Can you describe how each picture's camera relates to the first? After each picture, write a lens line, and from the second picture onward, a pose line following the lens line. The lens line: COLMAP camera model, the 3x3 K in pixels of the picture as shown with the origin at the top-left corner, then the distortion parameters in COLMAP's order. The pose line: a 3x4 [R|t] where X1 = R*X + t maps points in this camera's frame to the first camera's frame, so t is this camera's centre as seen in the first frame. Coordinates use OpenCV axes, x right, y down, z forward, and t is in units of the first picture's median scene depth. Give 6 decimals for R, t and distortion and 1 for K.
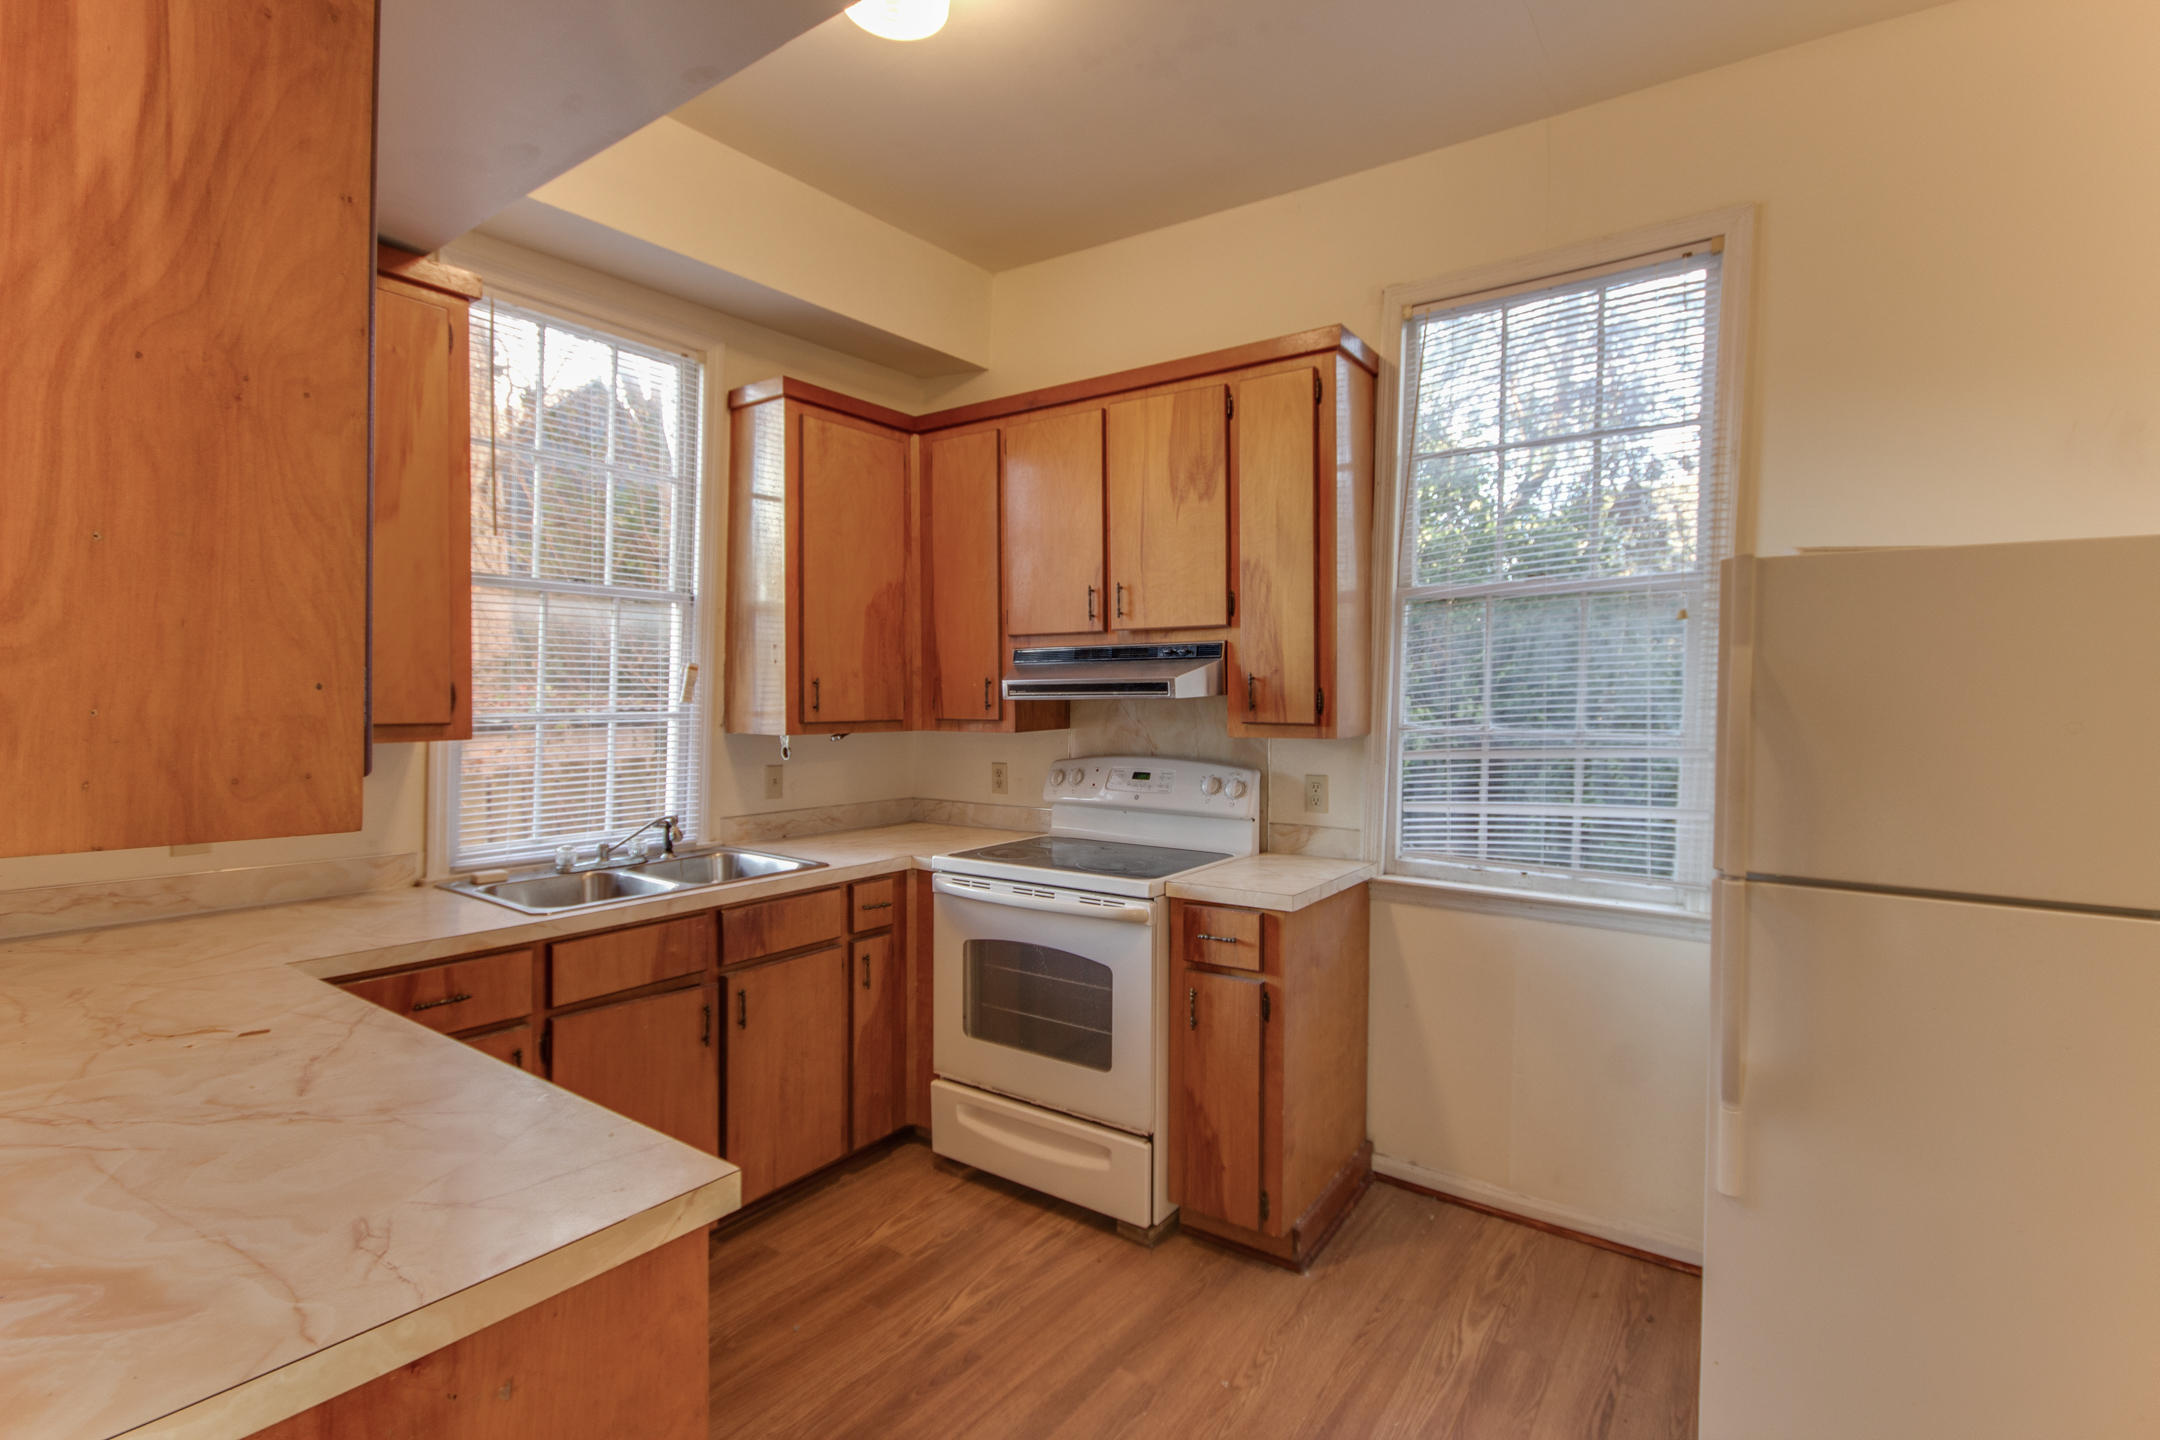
lens RADIAL K [[1000.5, 0, 1102.5], [0, 1000.5, 718.0], [0, 0, 1]] dist [0.000265, -0.000406]
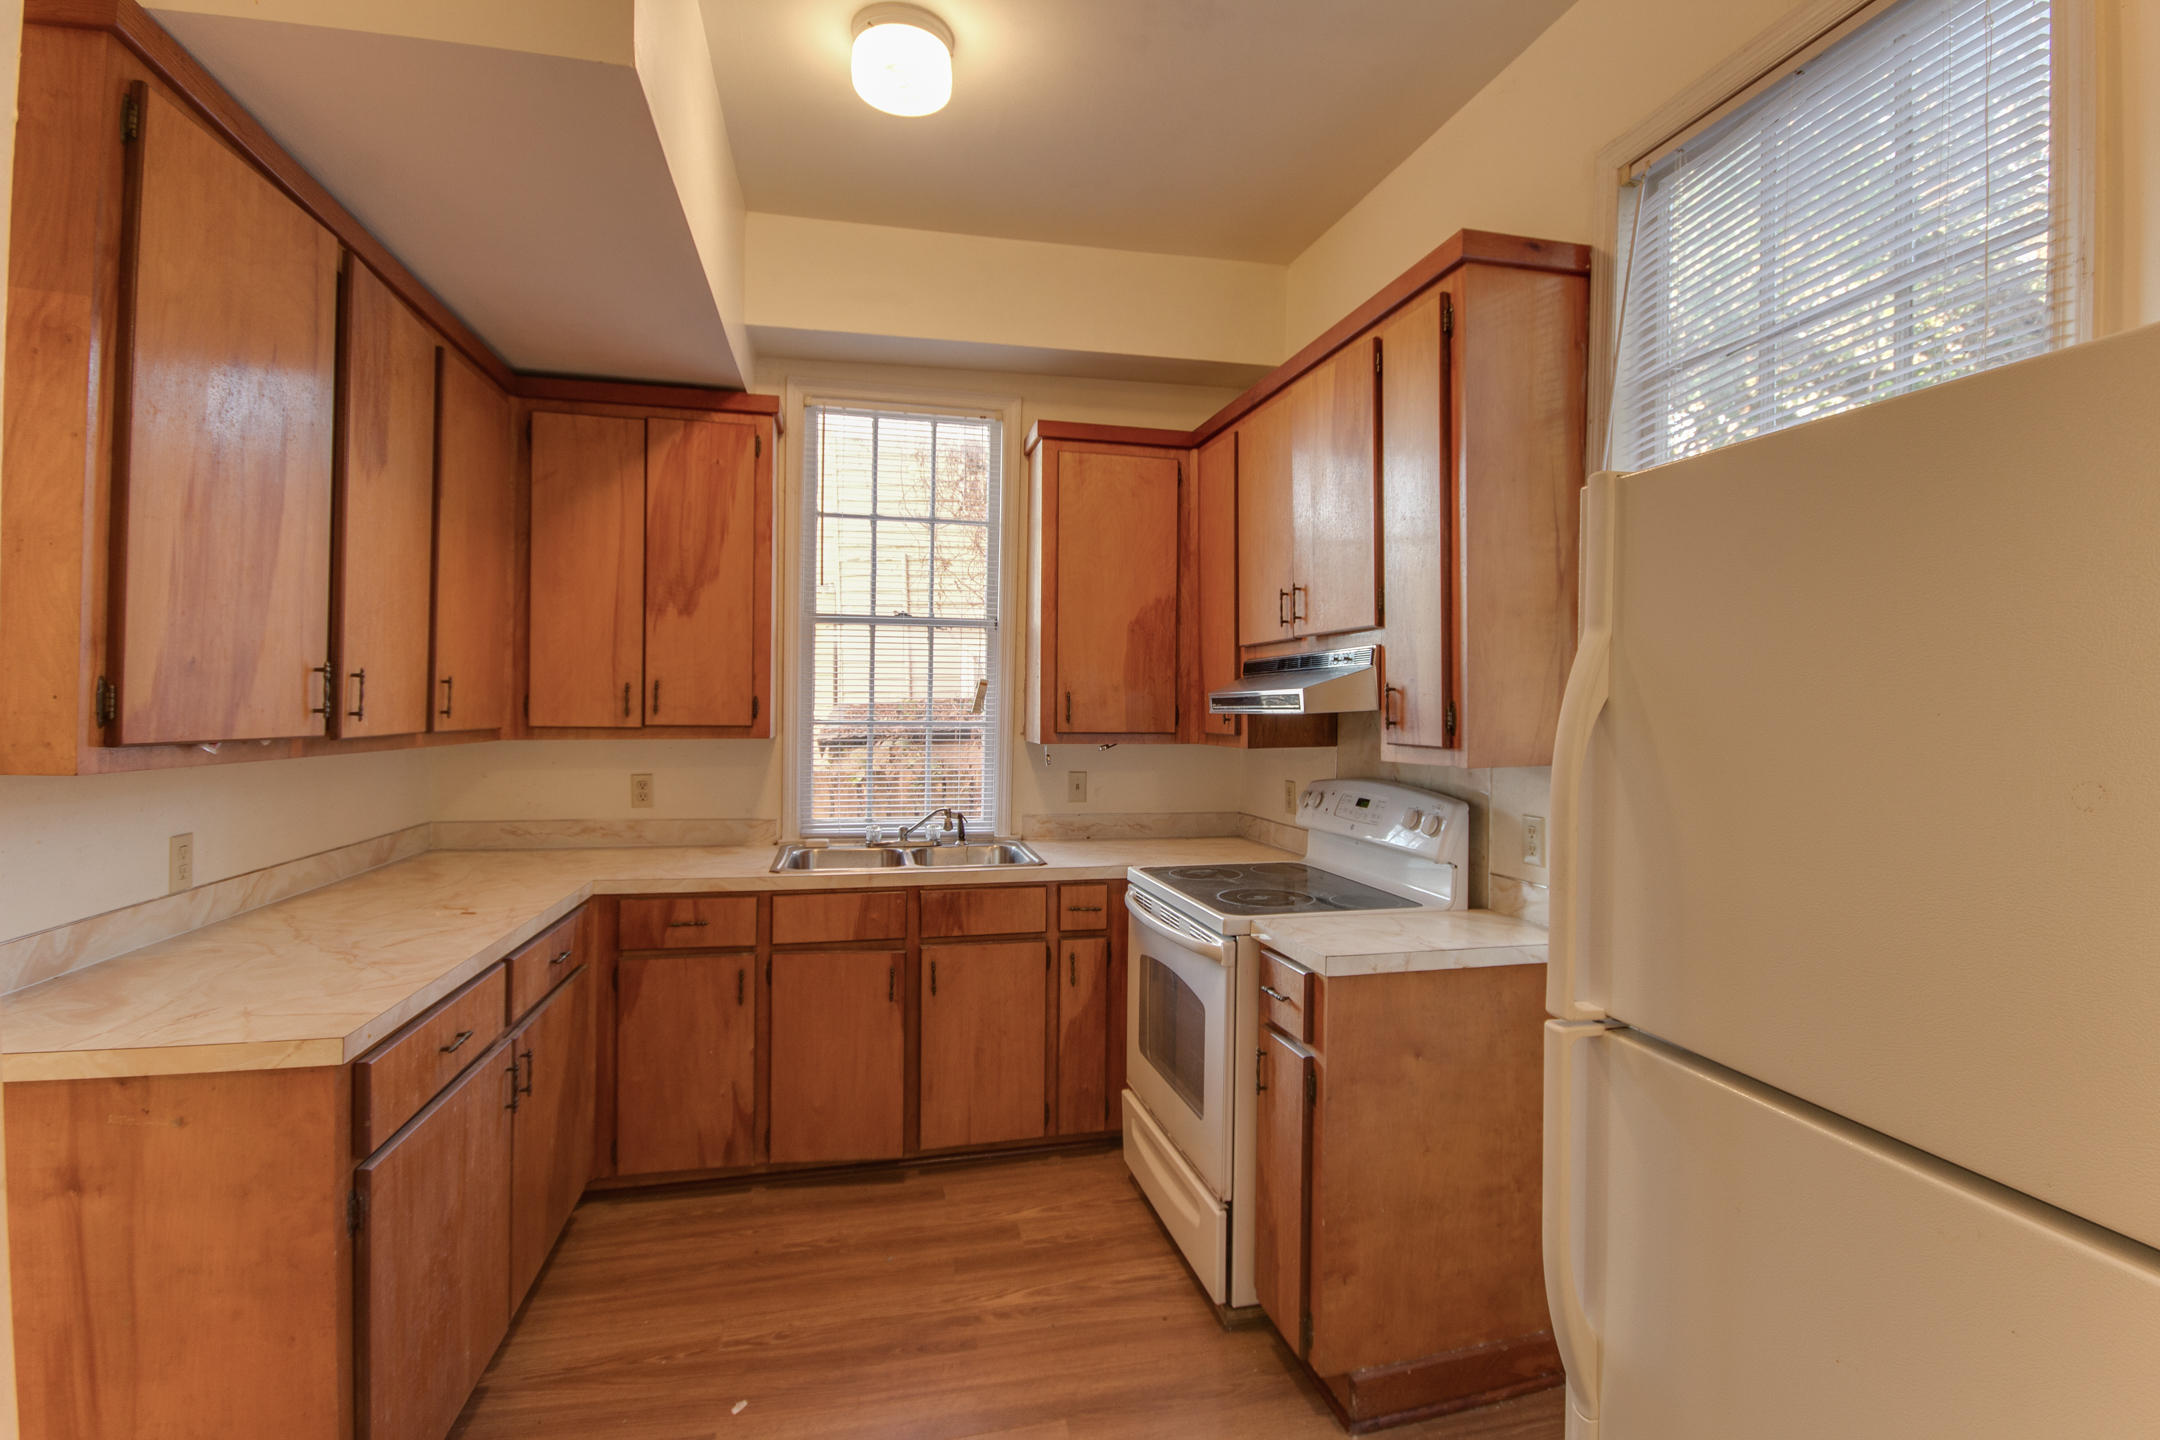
lens RADIAL K [[1000.5, 0, 1087.7], [0, 1000.5, 716.5], [0, 0, 1]] dist [0.000265, -0.000406]
pose [[0.756415, 0.011369, -0.653993, 0.480845], [-0.021792, 0.999732, -0.007825, -0.005725], [0.653729, 0.020171, 0.756460, 0.213015]]
